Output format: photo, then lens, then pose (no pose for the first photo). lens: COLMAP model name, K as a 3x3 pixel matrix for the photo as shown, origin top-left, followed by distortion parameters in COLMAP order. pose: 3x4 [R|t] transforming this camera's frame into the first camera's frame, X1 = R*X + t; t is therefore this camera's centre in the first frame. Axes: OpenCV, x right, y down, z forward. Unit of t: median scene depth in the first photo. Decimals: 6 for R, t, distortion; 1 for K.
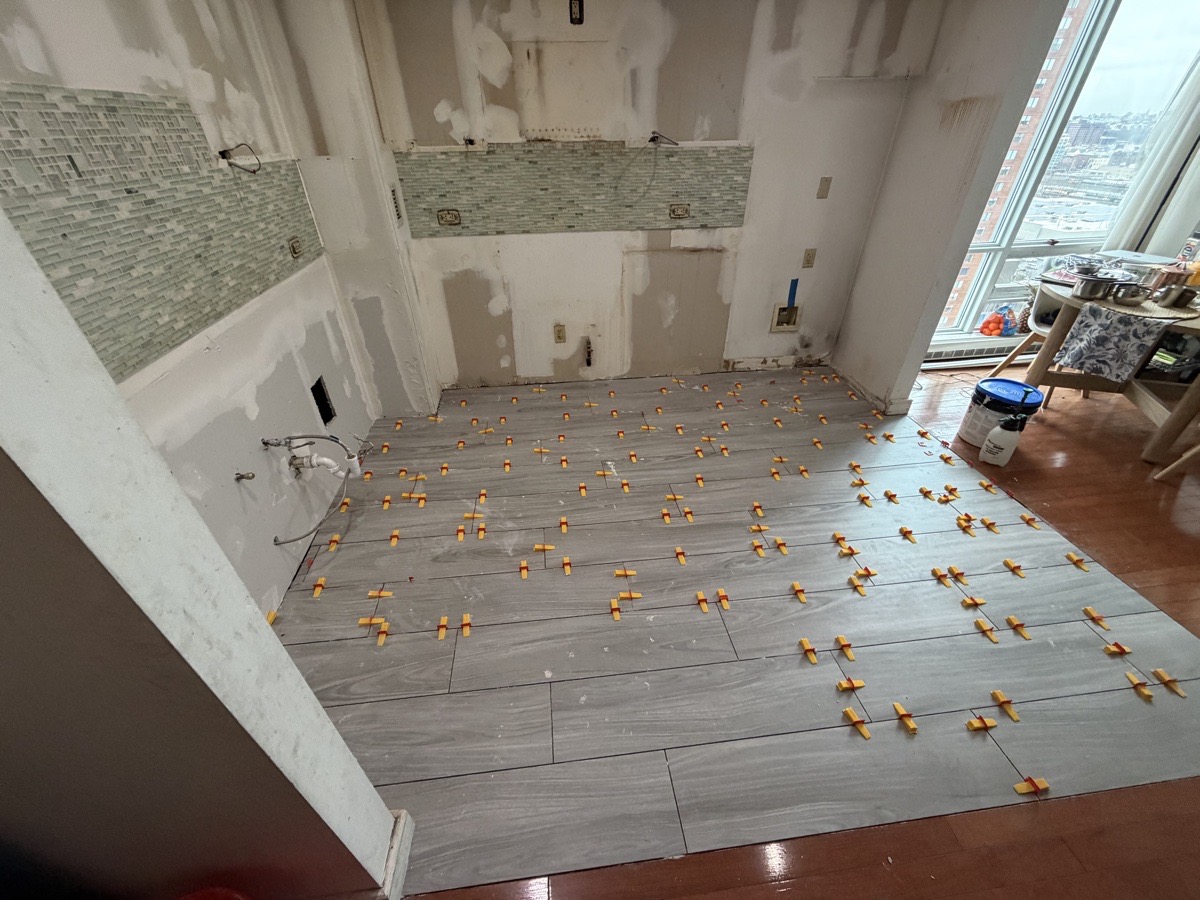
lens RADIAL K [[475.4, 0, 597.9], [0, 475.4, 448.8], [0, 0, 1]] dist [-0.000389, -0.000899]
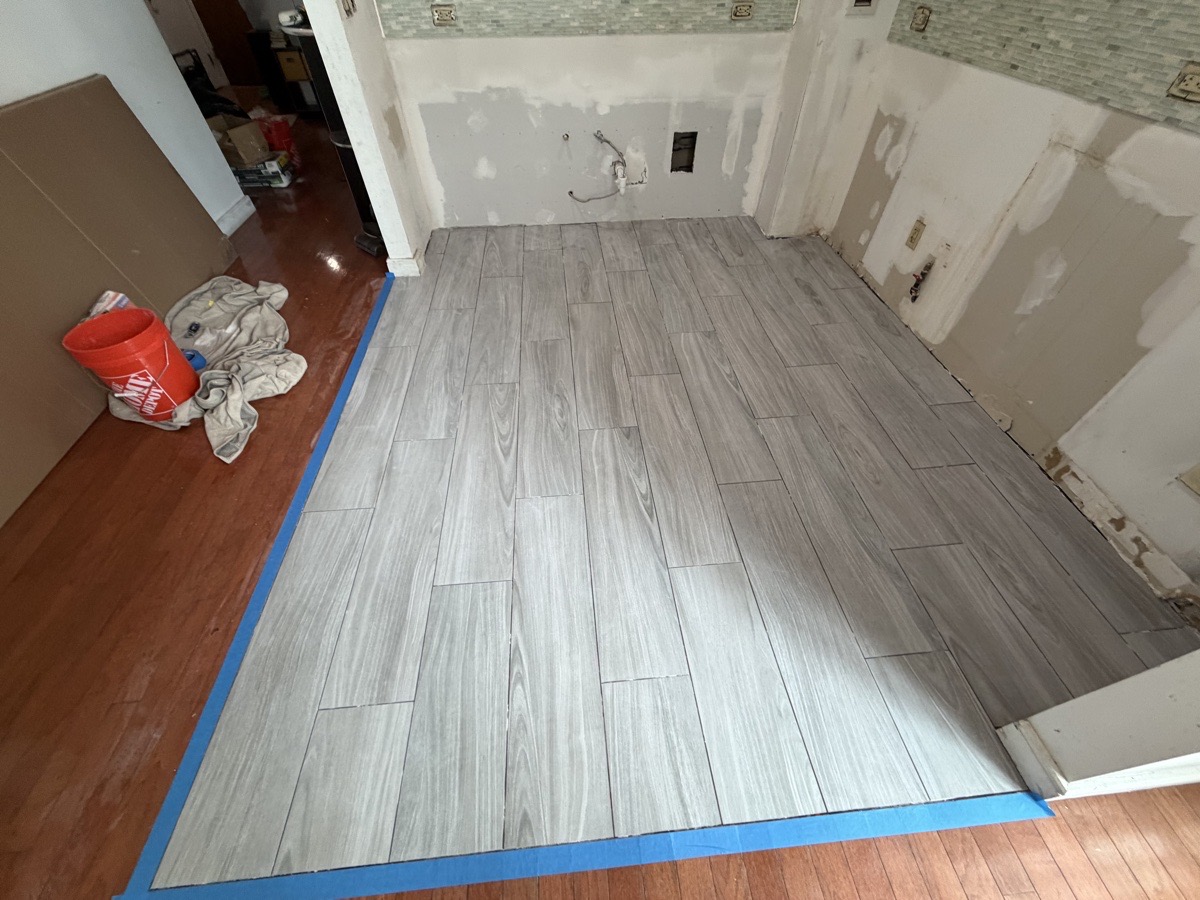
lens RADIAL K [[475.4, 0, 600.0], [0, 475.4, 452.1], [0, 0, 1]] dist [-0.000389, -0.000899]
pose [[-0.028053, 0.743670, -0.667958, 0.750764], [-0.557571, 0.542970, 0.627931, -0.280482], [0.829655, 0.390050, 0.399417, 0.497416]]
